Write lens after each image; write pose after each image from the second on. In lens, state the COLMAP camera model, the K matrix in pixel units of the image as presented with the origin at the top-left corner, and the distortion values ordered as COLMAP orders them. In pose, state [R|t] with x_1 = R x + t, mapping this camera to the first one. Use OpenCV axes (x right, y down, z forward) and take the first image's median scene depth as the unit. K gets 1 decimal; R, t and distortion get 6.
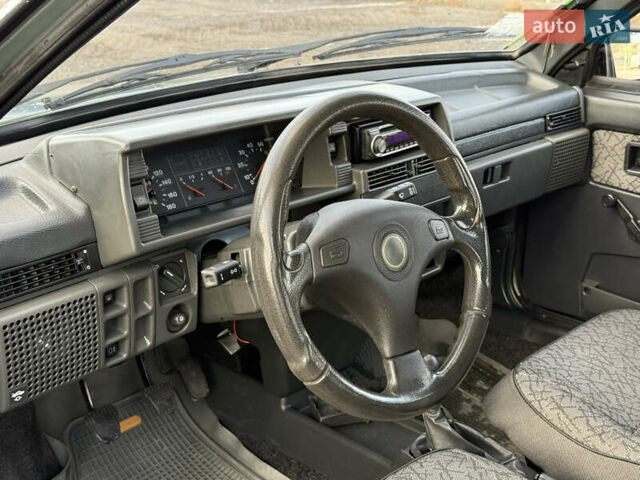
lens RADIAL K [[908.1, 0, 322.3], [0, 908.1, 237.2], [0, 0, 1]] dist [0.151446, 0.000000]
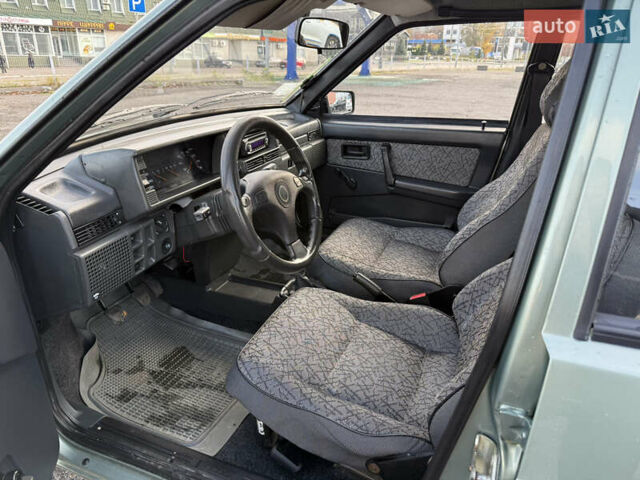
lens RADIAL K [[455.6, 0, 327.0], [0, 455.6, 239.5], [0, 0, 1]] dist [0.035760, -0.051735]
pose [[0.923290, -0.152519, 0.352526, -0.132301], [0.129782, 0.987682, 0.087407, 0.026478], [-0.361515, -0.034950, 0.931711, 0.000892]]
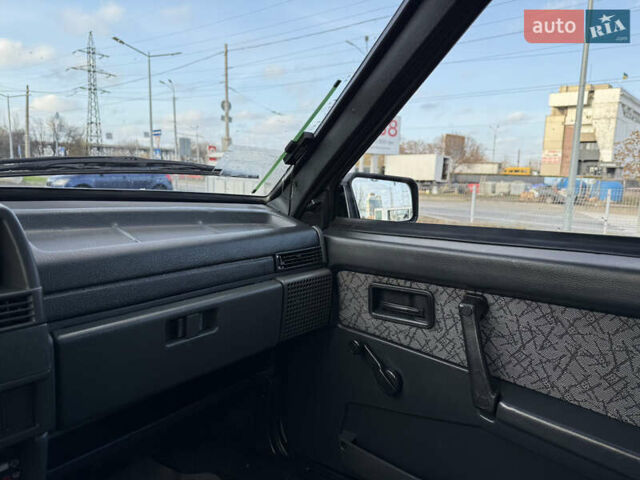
lens RADIAL K [[455.6, 0, 309.1], [0, 455.6, 221.2], [0, 0, 1]] dist [0.035760, -0.051735]
pose [[0.997983, -0.004179, 0.063350, 0.270211], [0.019016, 0.971694, -0.235476, -0.062895], [-0.060573, 0.236206, 0.969813, 0.606161]]
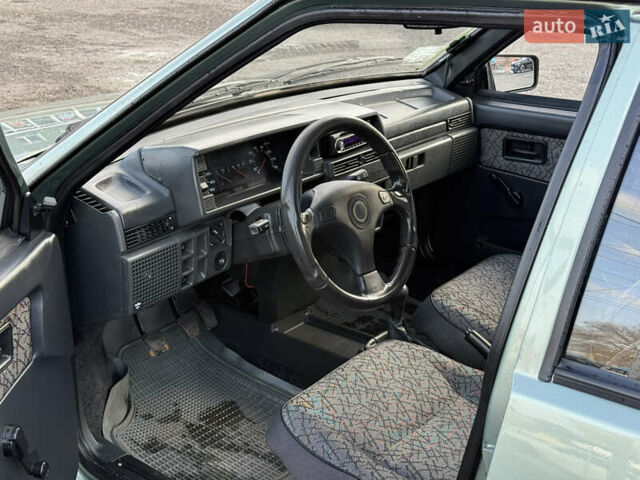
lens RADIAL K [[908.1, 0, 321.5], [0, 908.1, 244.9], [0, 0, 1]] dist [0.151446, 0.000000]
pose [[0.994777, -0.037335, 0.094996, -0.096184], [0.035349, 0.999122, 0.022503, 0.023593], [-0.095753, -0.019027, 0.995223, -0.412162]]
